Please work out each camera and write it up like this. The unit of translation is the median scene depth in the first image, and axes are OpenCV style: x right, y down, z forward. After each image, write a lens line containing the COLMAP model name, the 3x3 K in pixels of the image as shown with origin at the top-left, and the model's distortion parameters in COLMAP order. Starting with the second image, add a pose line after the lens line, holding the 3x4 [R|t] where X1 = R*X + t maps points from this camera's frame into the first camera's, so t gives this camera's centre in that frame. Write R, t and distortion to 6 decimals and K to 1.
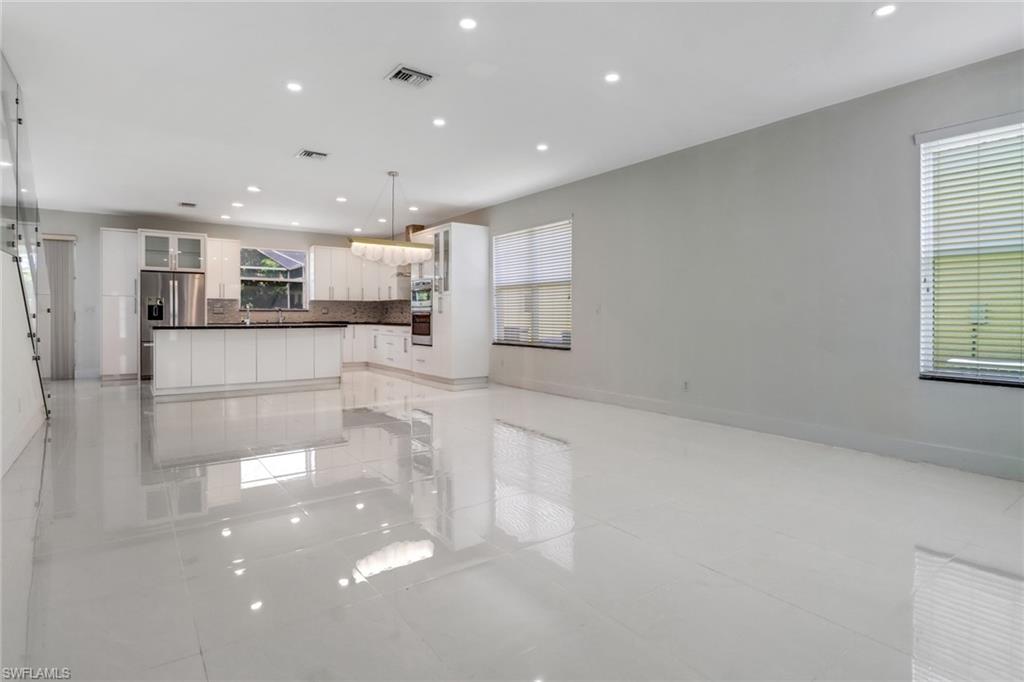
lens RADIAL K [[534.9, 0, 495.4], [0, 534.9, 318.1], [0, 0, 1]] dist [-0.001376, -0.000506]
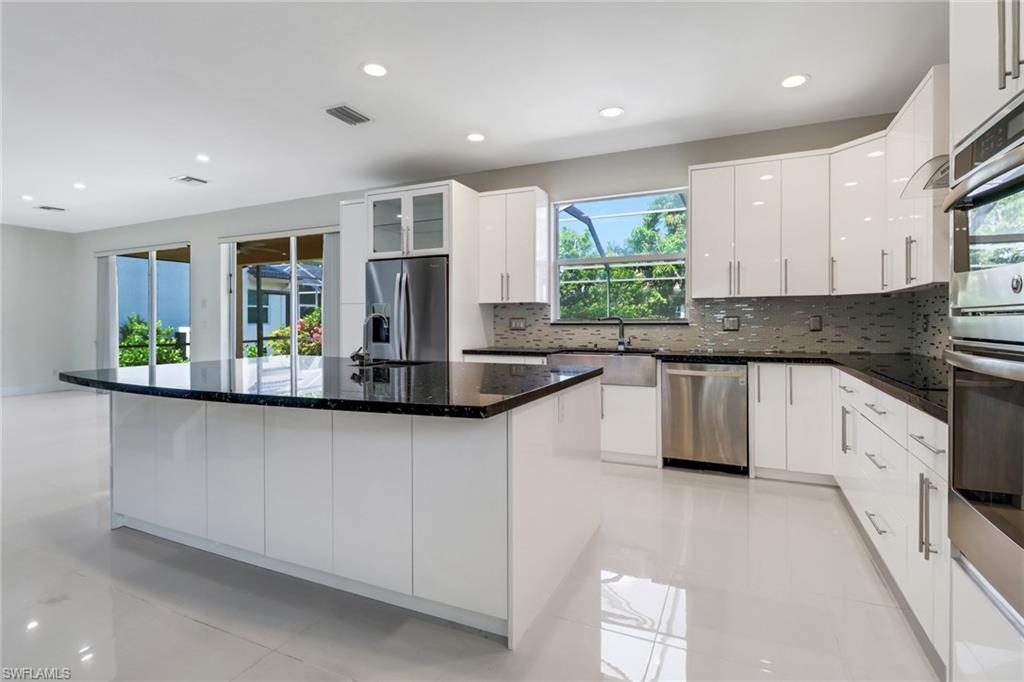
lens RADIAL K [[480.6, 0, 513.0], [0, 480.6, 328.8], [0, 0, 1]] dist [0.071960, -0.073351]
pose [[0.507580, 0.011737, -0.861525, -0.100619], [-0.000161, 0.999908, 0.013528, -0.018274], [0.861605, -0.006728, 0.507536, 0.835205]]
